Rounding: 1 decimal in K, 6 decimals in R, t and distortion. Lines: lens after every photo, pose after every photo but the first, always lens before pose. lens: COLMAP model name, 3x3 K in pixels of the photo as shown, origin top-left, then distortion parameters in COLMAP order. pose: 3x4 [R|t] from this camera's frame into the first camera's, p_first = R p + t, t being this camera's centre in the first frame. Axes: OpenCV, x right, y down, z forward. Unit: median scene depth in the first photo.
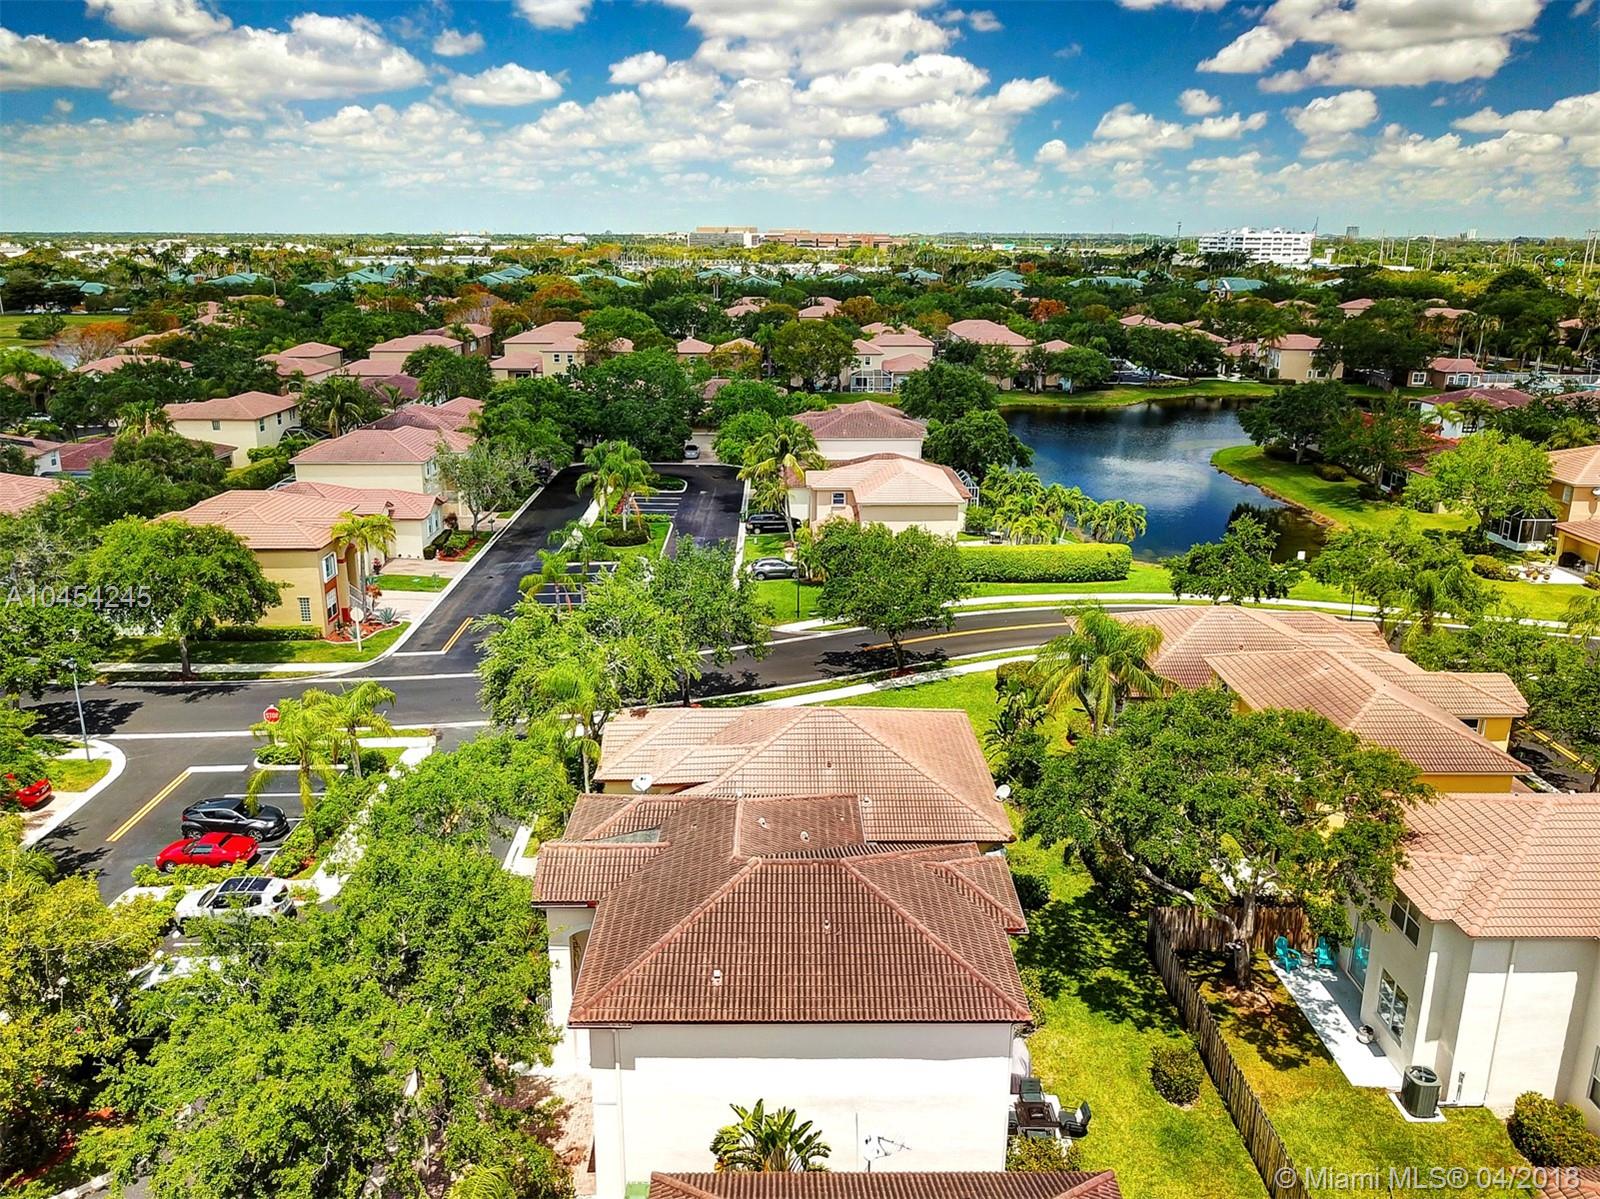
lens RADIAL K [[1245.0, 0, 800.0], [0, 1245.0, 599.5], [0, 0, 1]] dist [-0.003046, 0.008653]
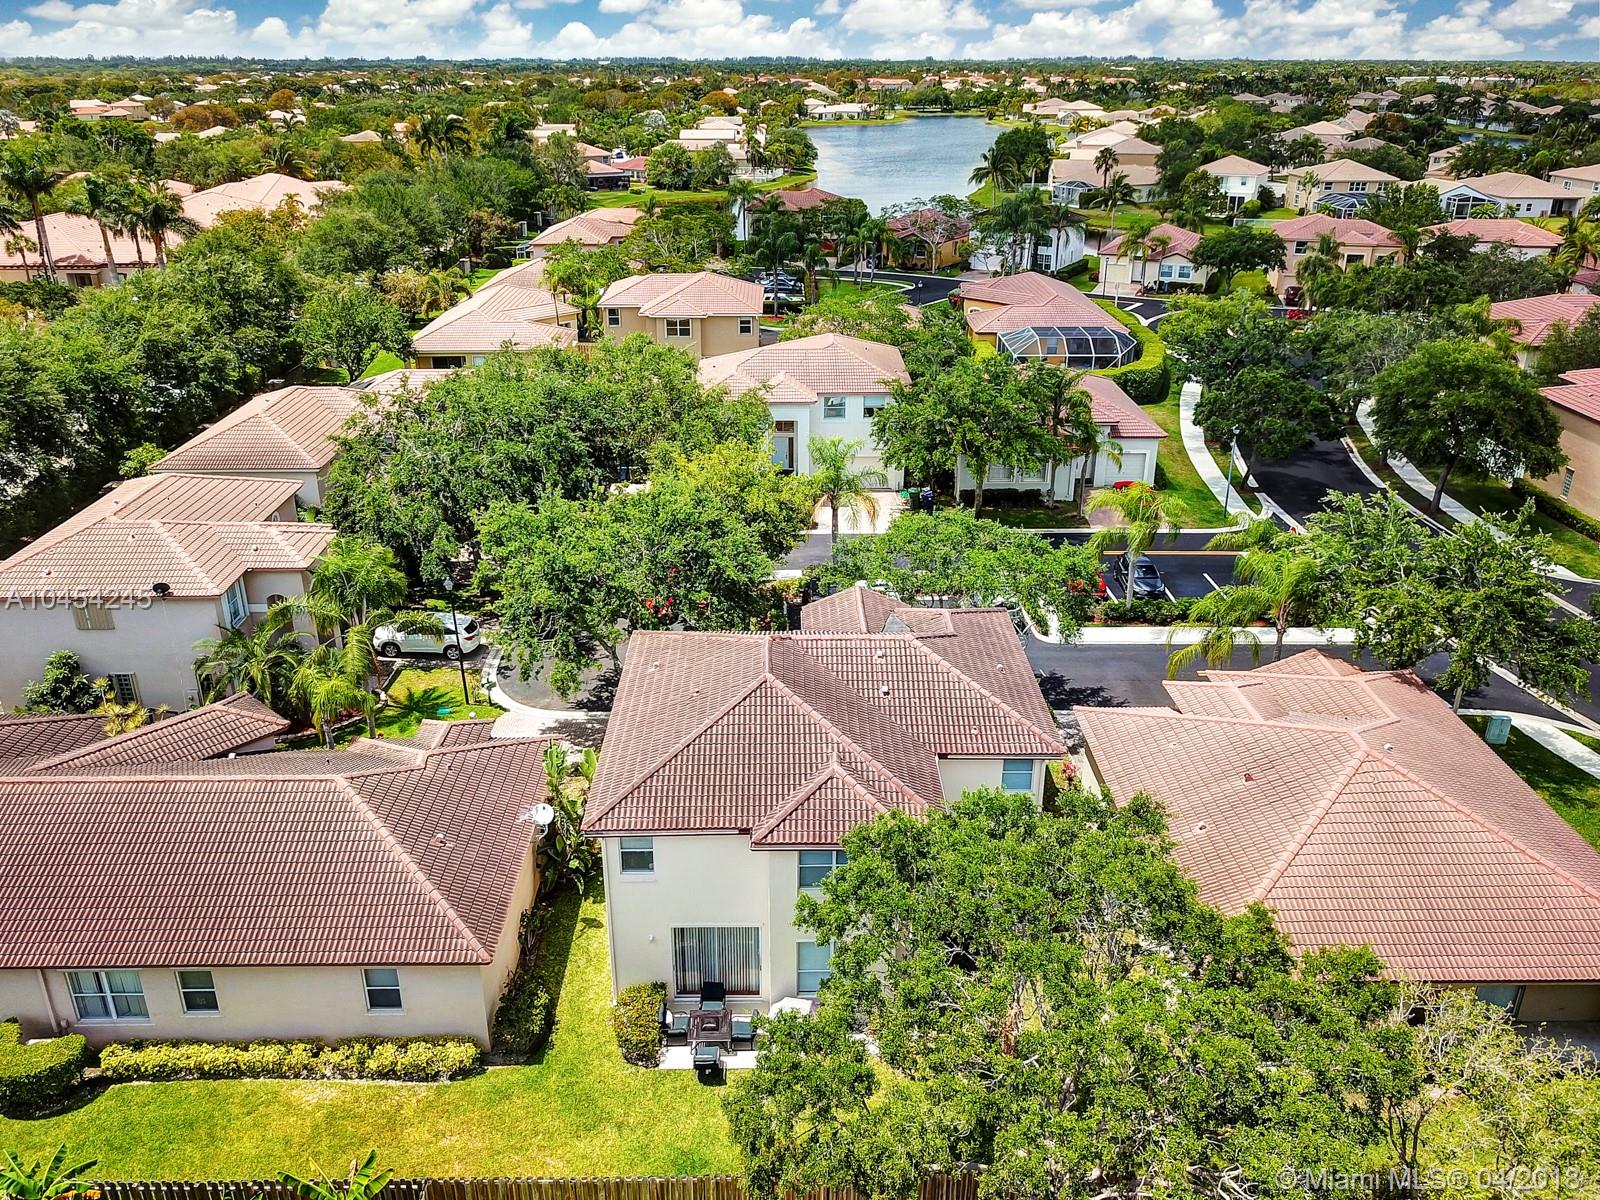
lens RADIAL K [[1245.0, 0, 800.0], [0, 1245.0, 600.0], [0, 0, 1]] dist [-0.003046, 0.008653]
pose [[0.009594, 0.398638, -0.917058, 0.738155], [-0.283763, 0.880484, 0.379771, -0.184376], [0.958846, 0.256584, 0.121566, 0.713814]]
